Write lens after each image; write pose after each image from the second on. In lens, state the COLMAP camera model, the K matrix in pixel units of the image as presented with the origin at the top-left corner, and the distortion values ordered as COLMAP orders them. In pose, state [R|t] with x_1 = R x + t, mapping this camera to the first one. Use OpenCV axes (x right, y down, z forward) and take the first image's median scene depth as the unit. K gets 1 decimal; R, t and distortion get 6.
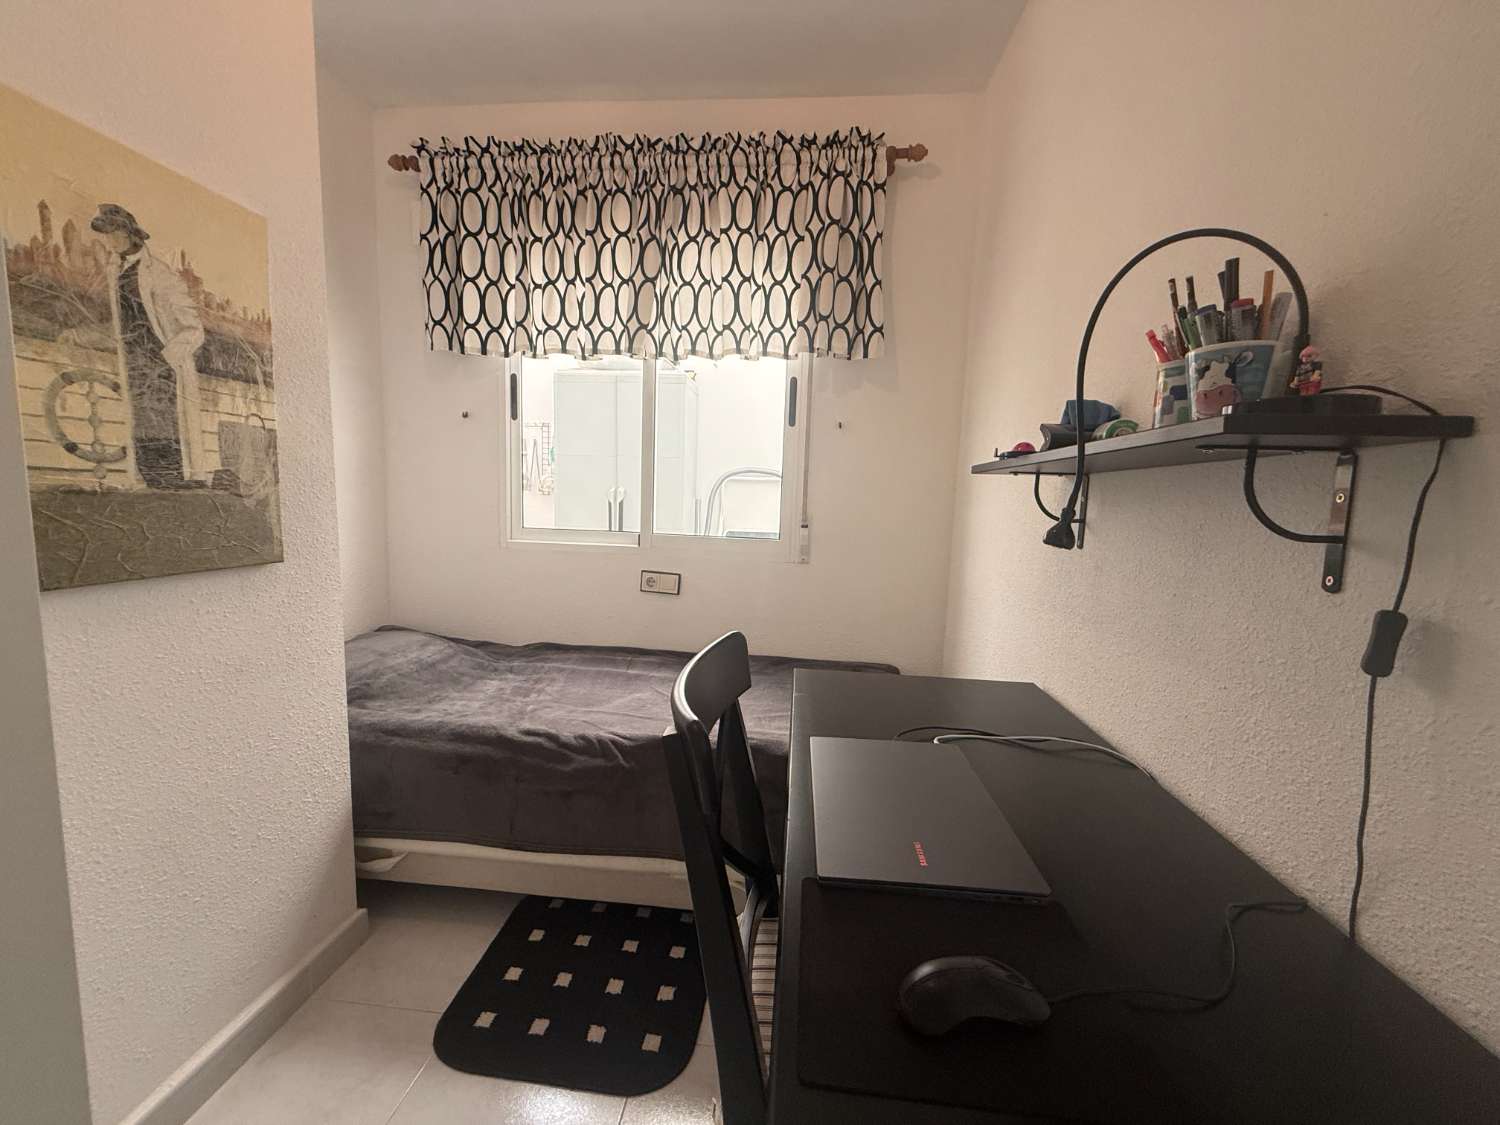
lens RADIAL K [[598.1, 0, 746.3], [0, 598.1, 562.9], [0, 0, 1]] dist [0.001445, -0.000808]
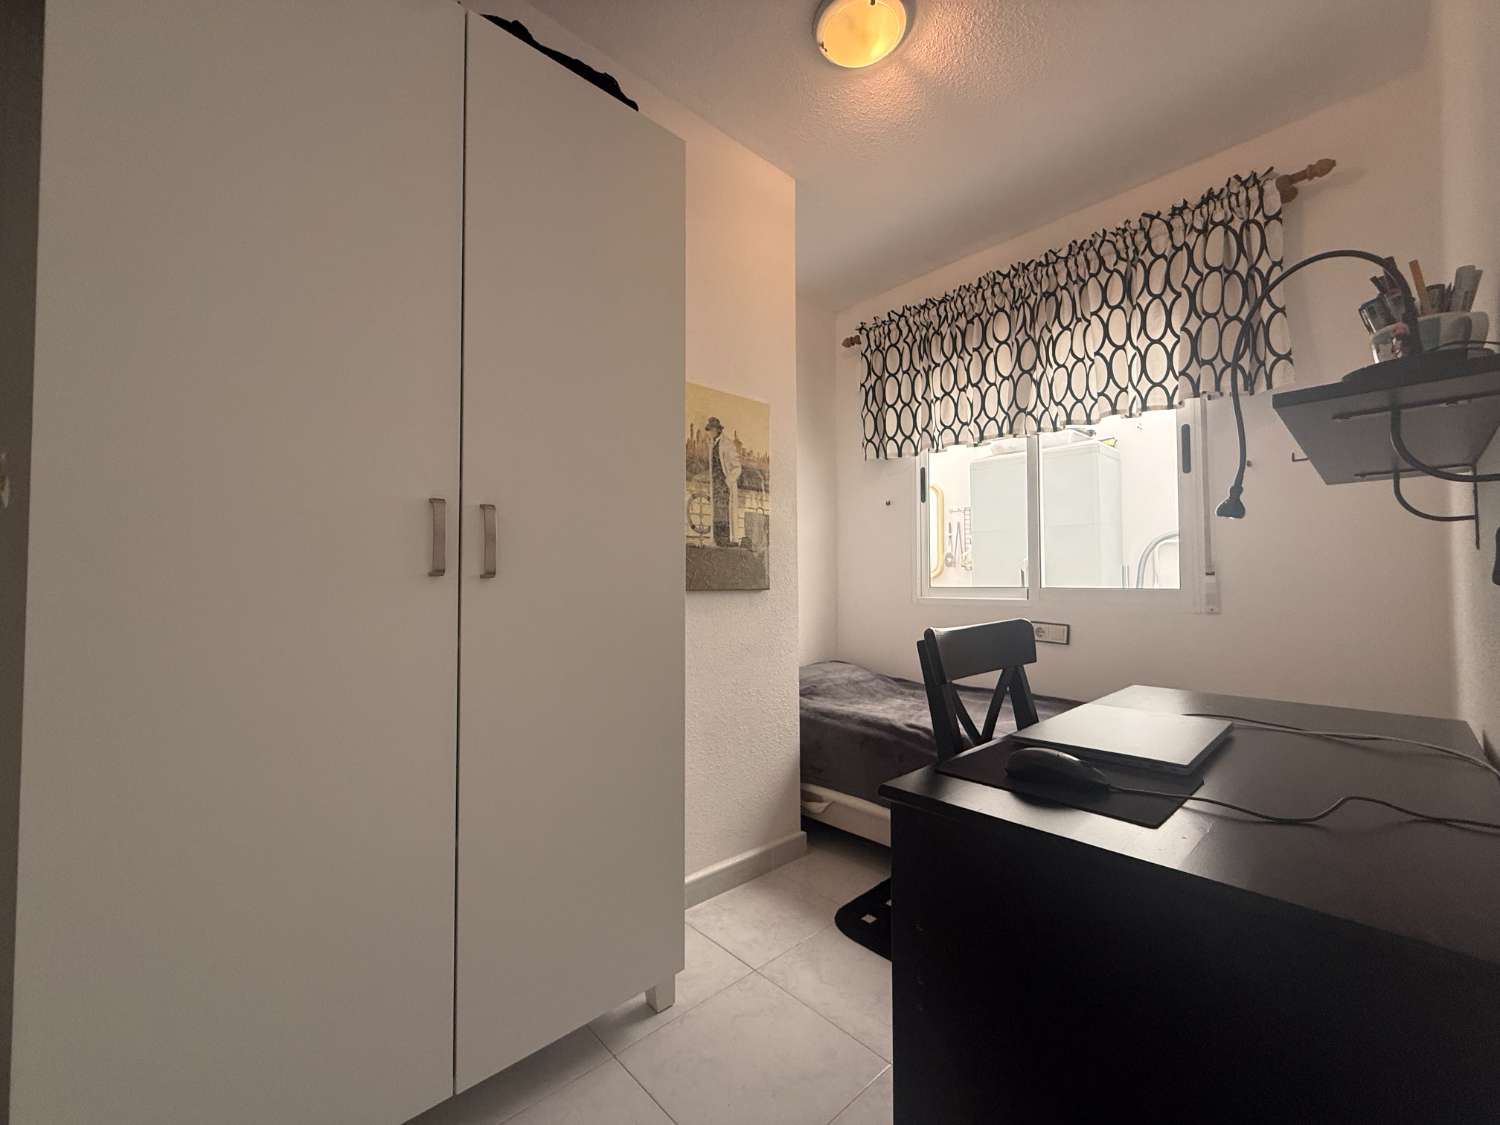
lens RADIAL K [[598.1, 0, 746.3], [0, 598.1, 562.9], [0, 0, 1]] dist [0.001445, -0.000808]
pose [[0.744930, -0.055926, -0.664794, 0.195096], [-0.049950, 0.989008, -0.139172, 0.096467], [0.665270, 0.136880, 0.733948, -0.192475]]
